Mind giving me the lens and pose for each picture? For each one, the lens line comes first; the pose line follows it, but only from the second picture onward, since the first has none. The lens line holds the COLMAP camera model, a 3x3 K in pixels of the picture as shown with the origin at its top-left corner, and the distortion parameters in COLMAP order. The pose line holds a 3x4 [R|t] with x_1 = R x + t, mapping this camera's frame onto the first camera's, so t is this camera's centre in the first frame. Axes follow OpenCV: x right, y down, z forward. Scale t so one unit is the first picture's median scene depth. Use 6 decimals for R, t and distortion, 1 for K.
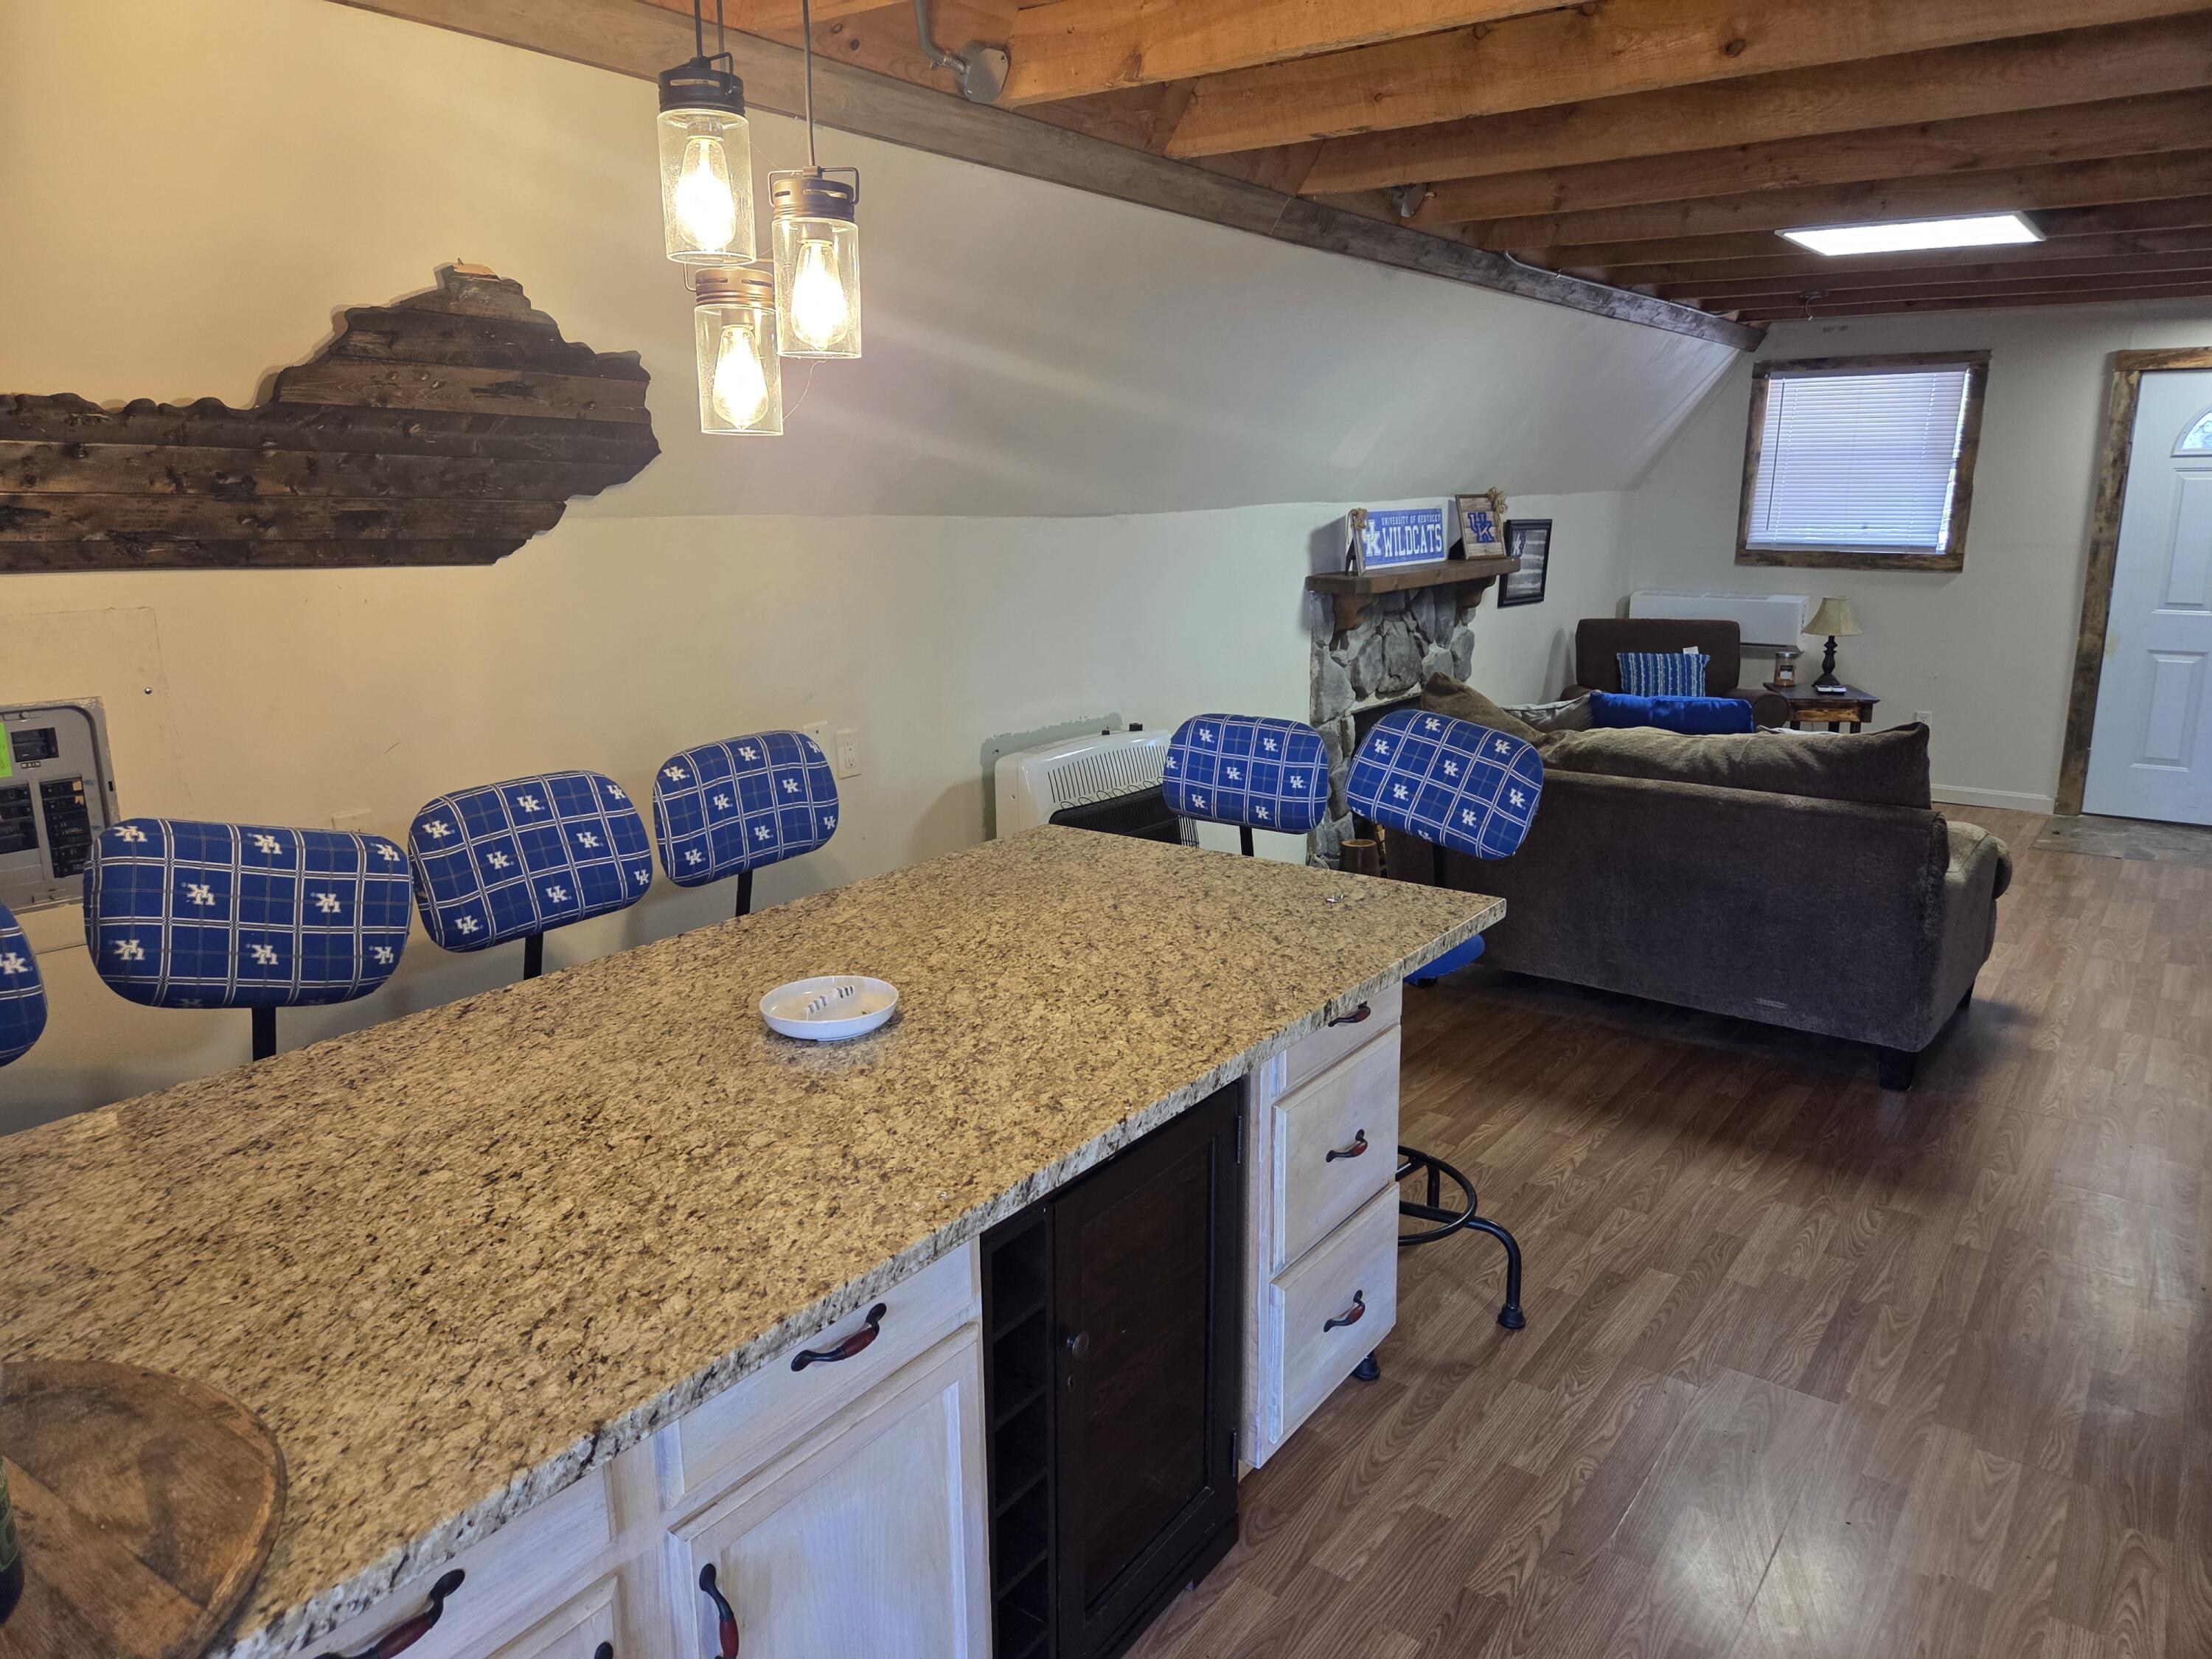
lens RADIAL K [[1492.6, 0, 1102.0], [0, 1492.6, 818.5], [0, 0, 1]] dist [0.053559, -0.024706]
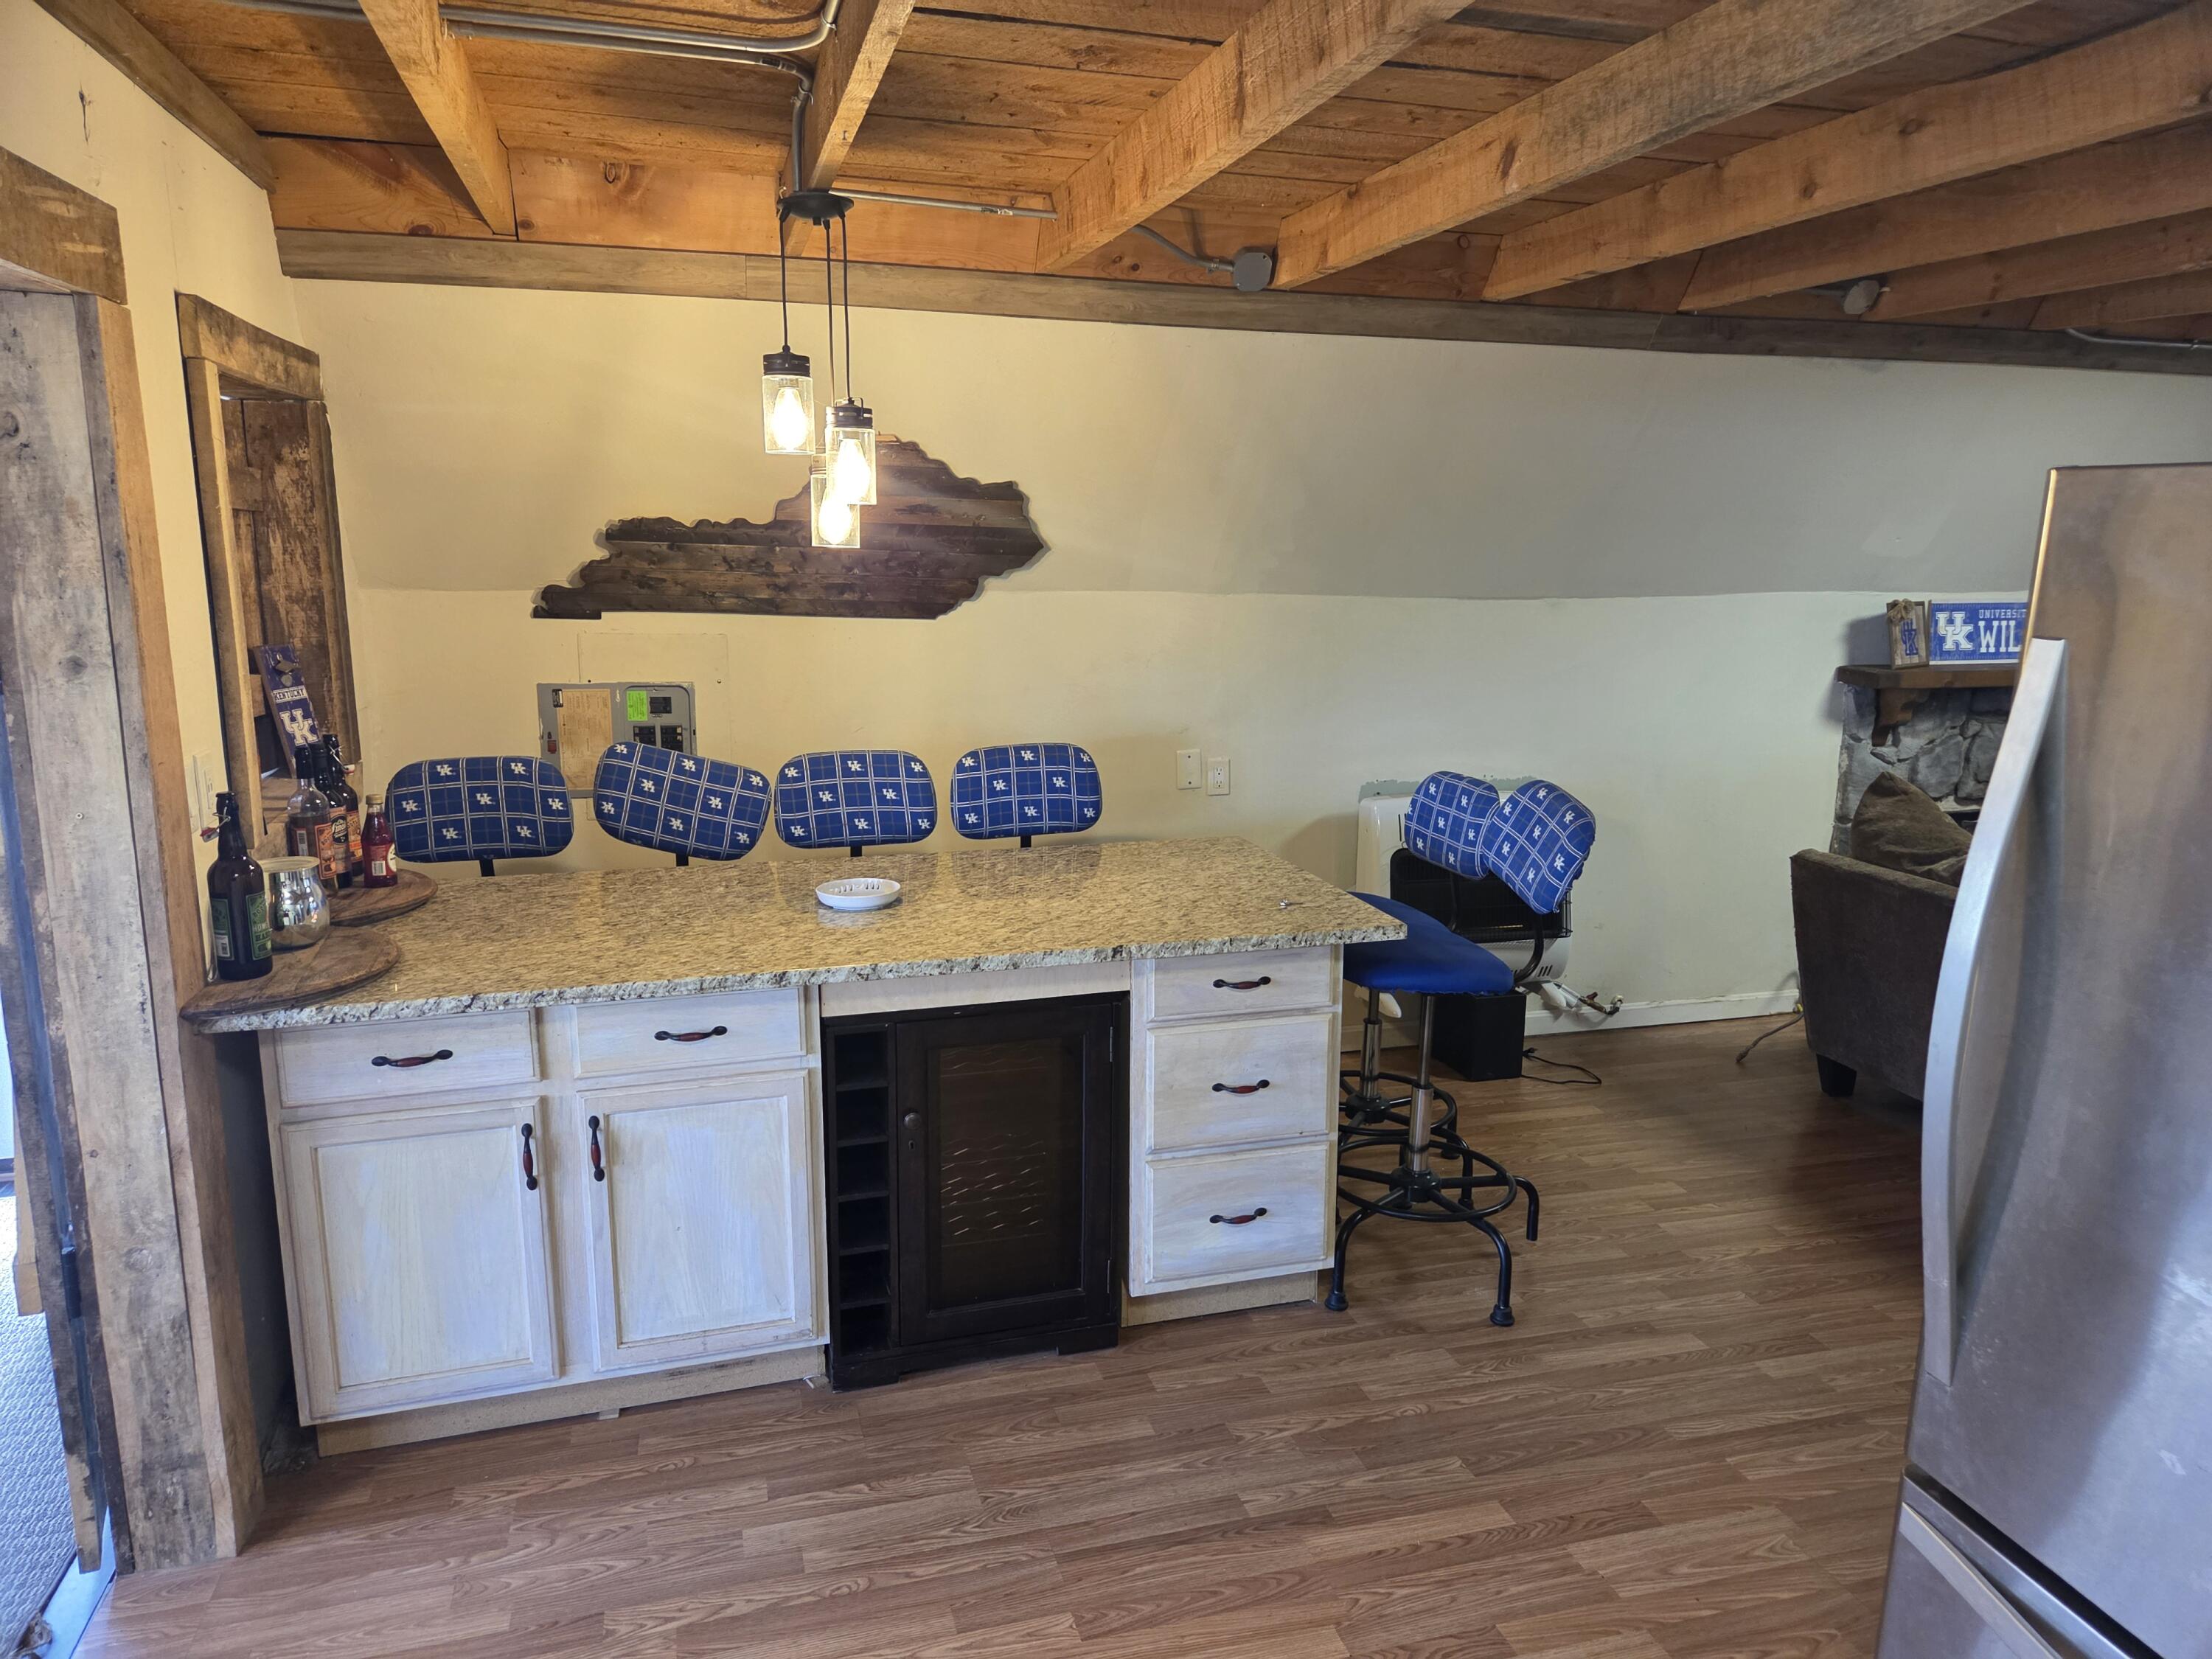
lens RADIAL K [[1492.6, 0, 1126.8], [0, 1492.6, 842.4], [0, 0, 1]] dist [0.053559, -0.024706]
pose [[0.802131, 0.131228, -0.582551, 0.795124], [-0.146123, 0.989031, 0.021592, -0.005719], [0.578994, 0.067804, 0.812507, -0.130640]]
